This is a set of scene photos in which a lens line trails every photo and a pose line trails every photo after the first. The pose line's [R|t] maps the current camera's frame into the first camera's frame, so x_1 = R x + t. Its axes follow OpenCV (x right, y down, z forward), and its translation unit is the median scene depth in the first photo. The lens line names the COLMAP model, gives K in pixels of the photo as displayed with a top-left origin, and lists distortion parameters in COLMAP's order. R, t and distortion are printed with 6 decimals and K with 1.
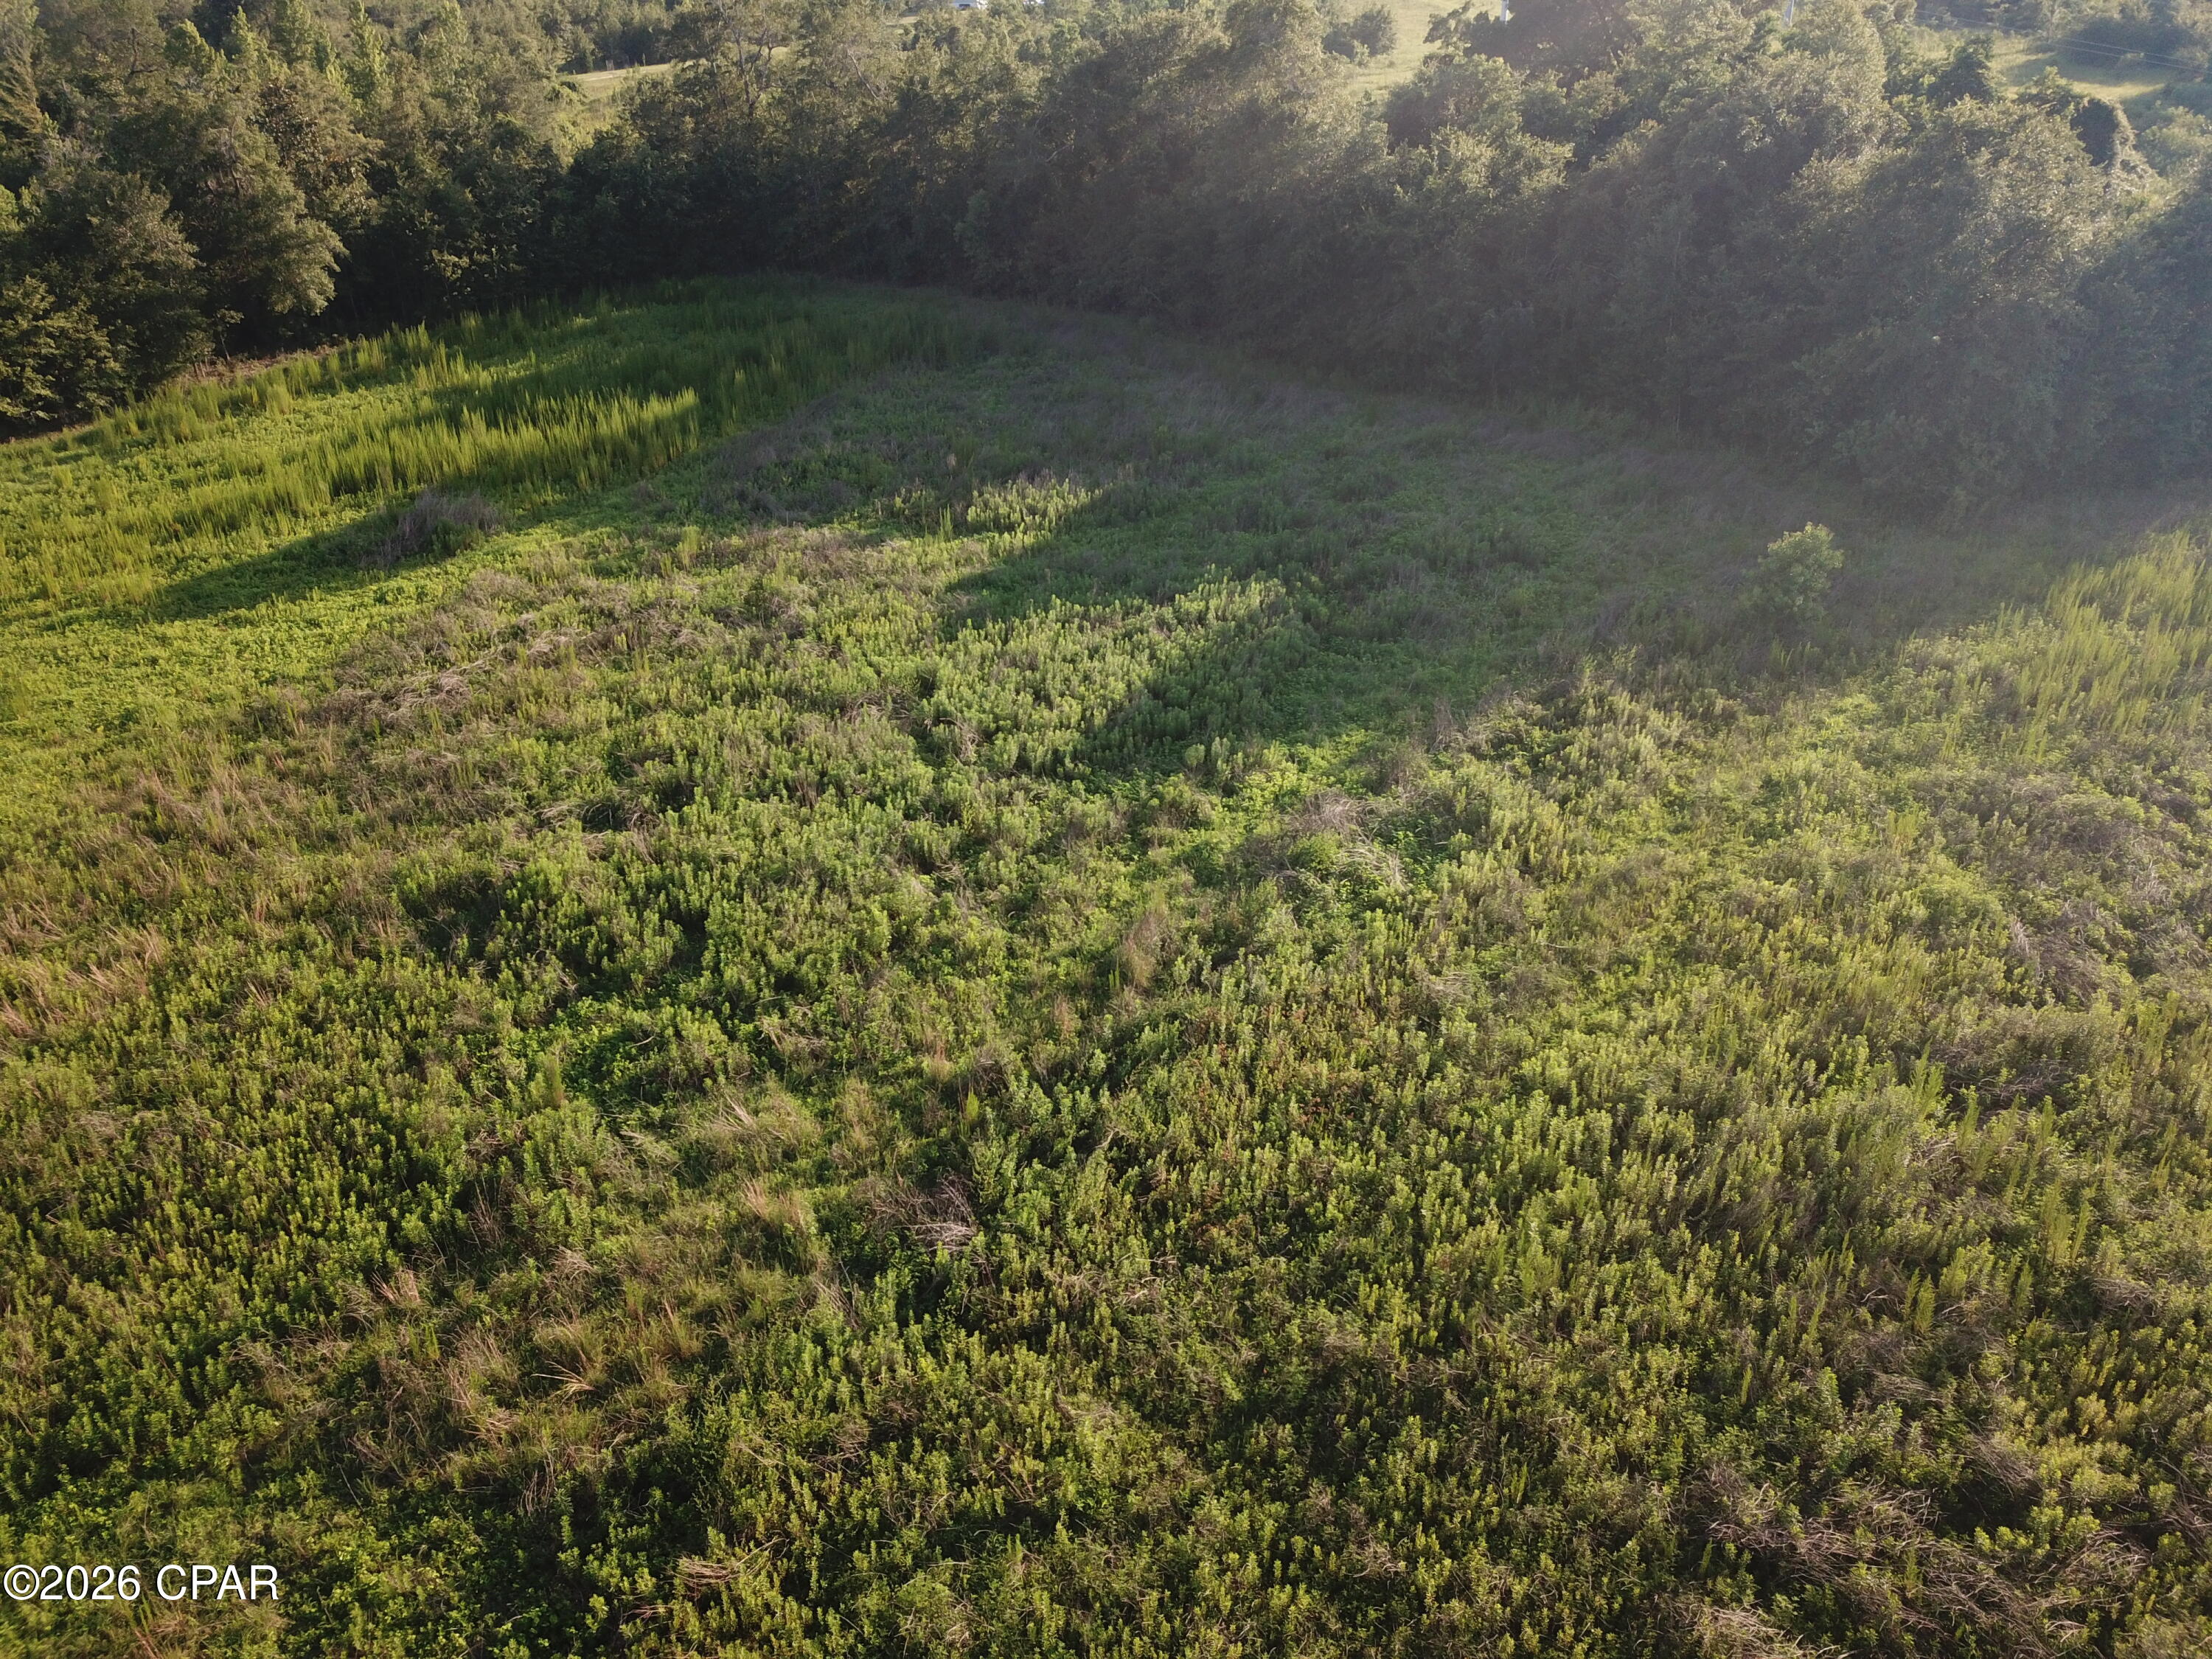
lens RADIAL K [[1697.9, 0, 1098.5], [0, 1697.9, 819.1], [0, 0, 1]] dist [0.014214, -0.005944]
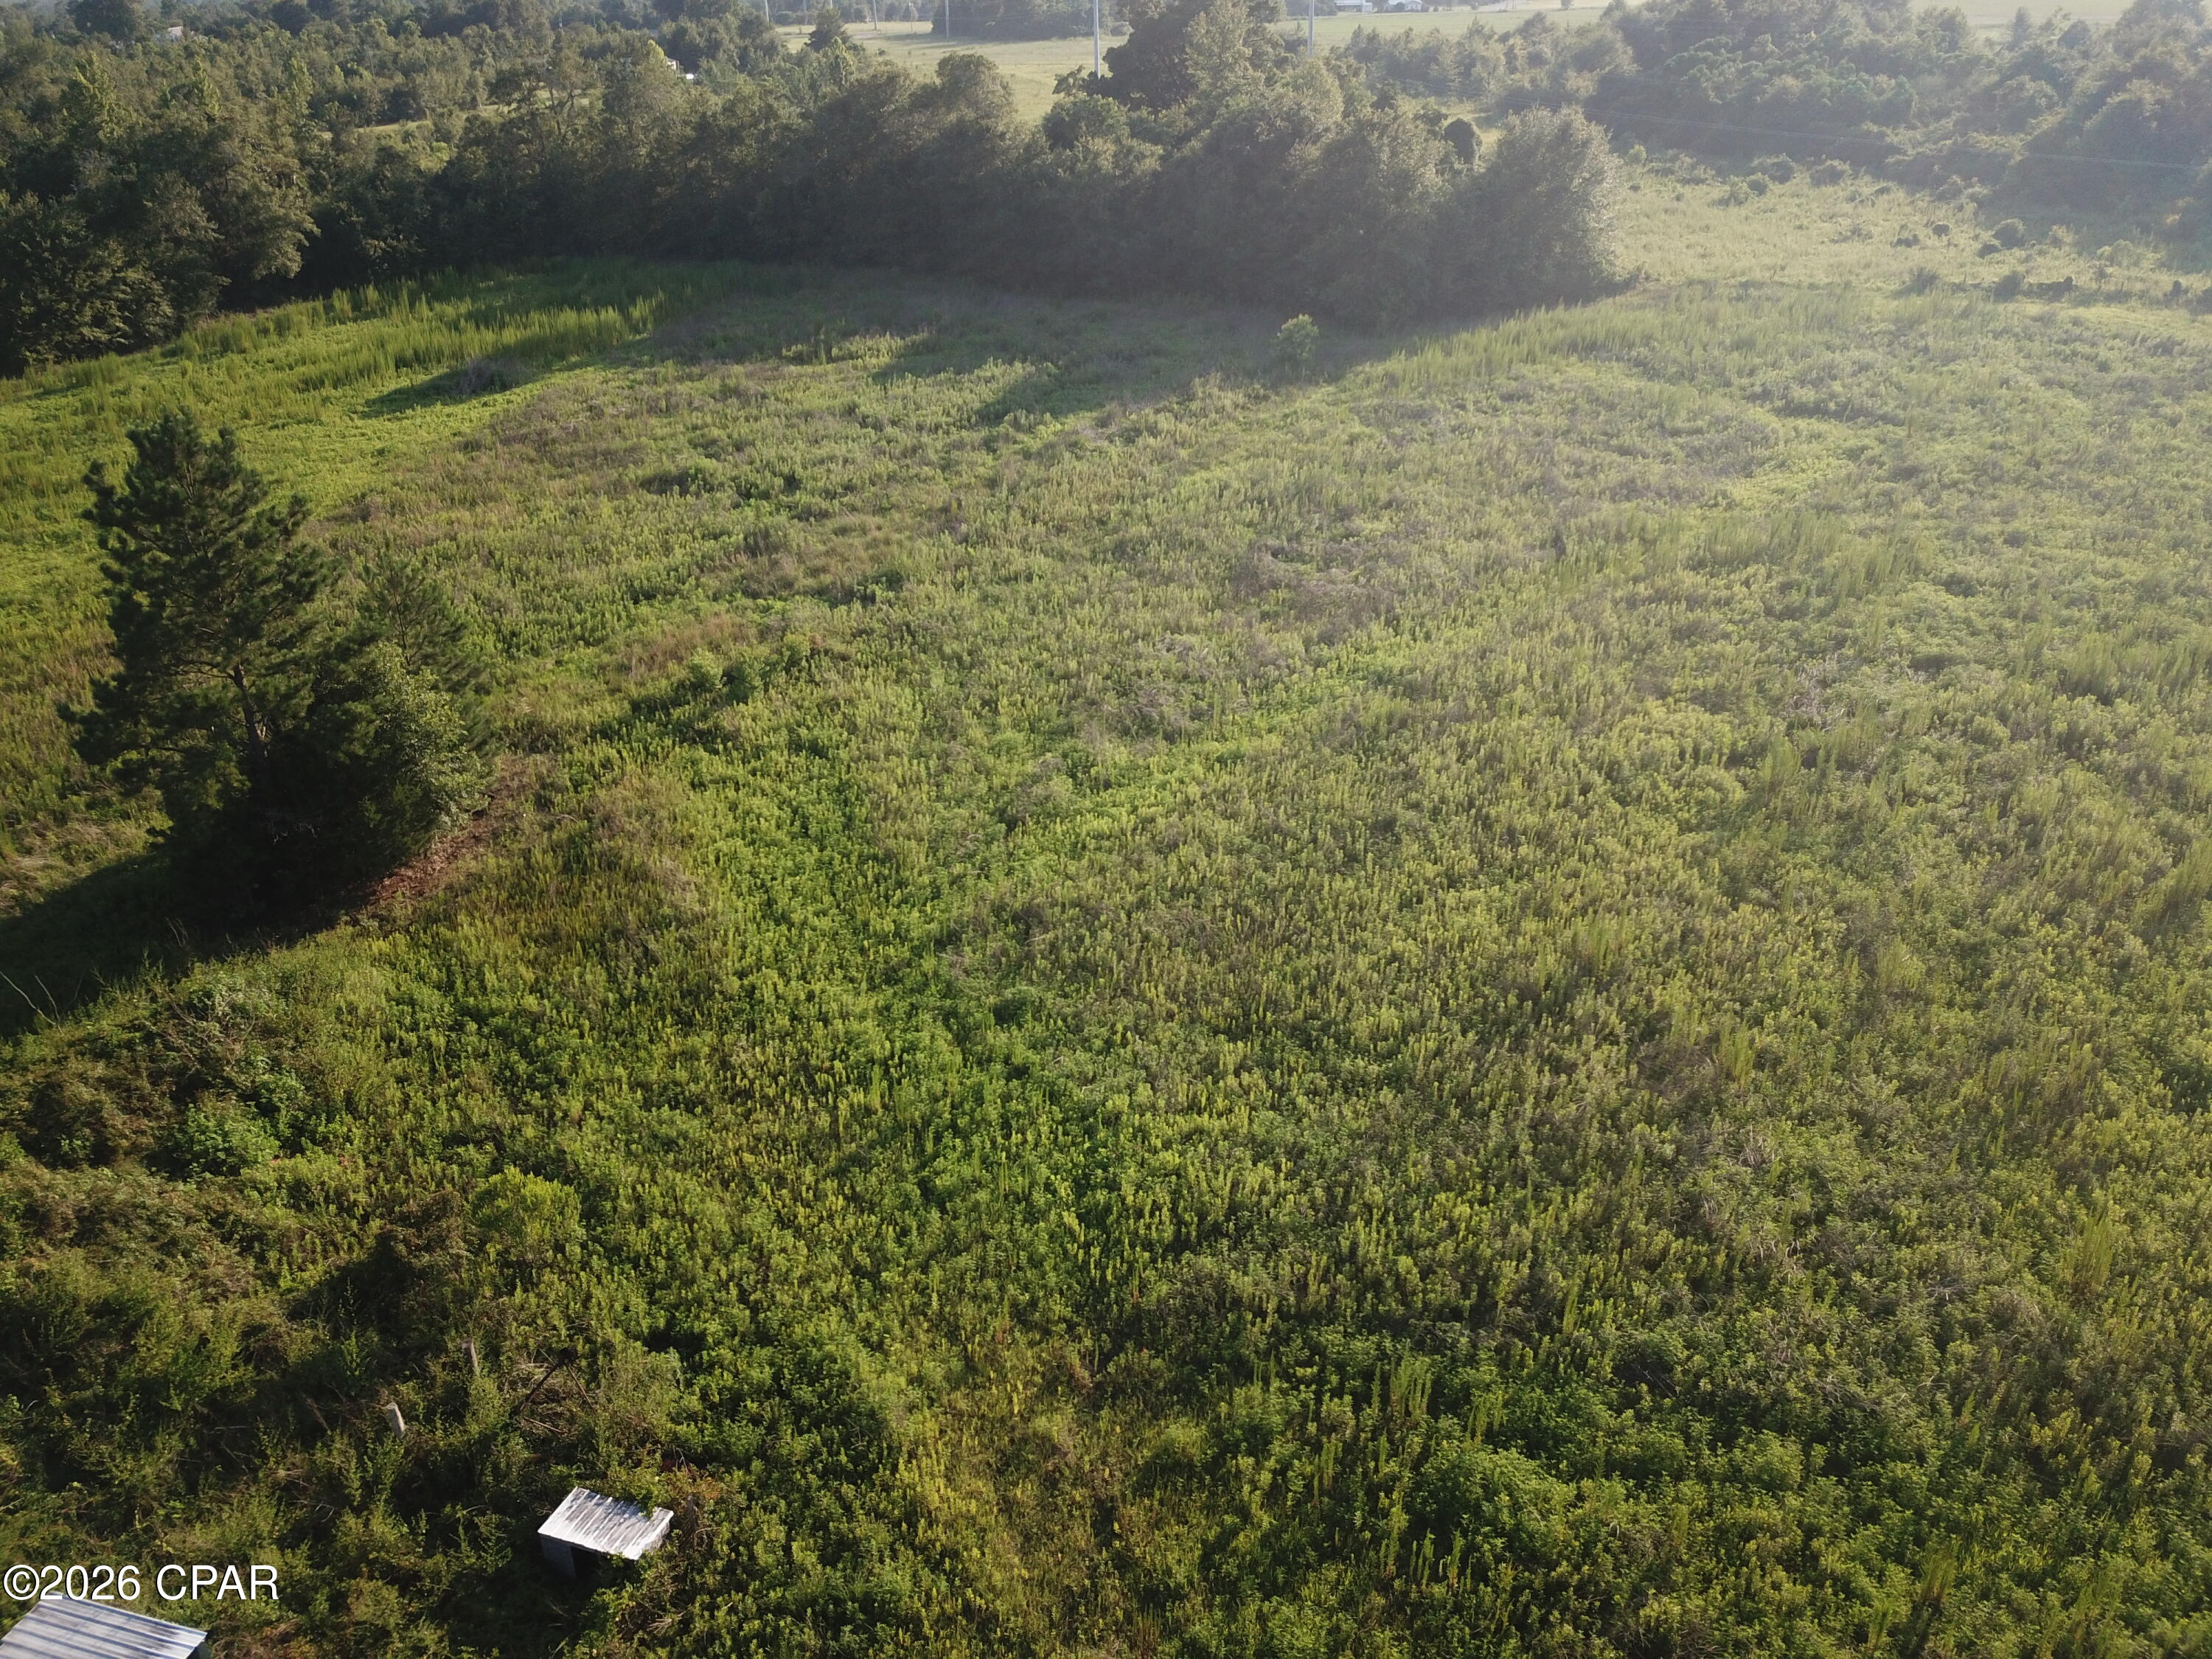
lens RADIAL K [[1697.9, 0, 1093.6], [0, 1697.9, 822.5], [0, 0, 1]] dist [0.014214, -0.005944]
pose [[0.975835, -0.083648, 0.201866, -0.187862], [0.092020, 0.995229, -0.032436, 0.330592], [-0.198189, 0.050228, 0.978876, -0.611459]]
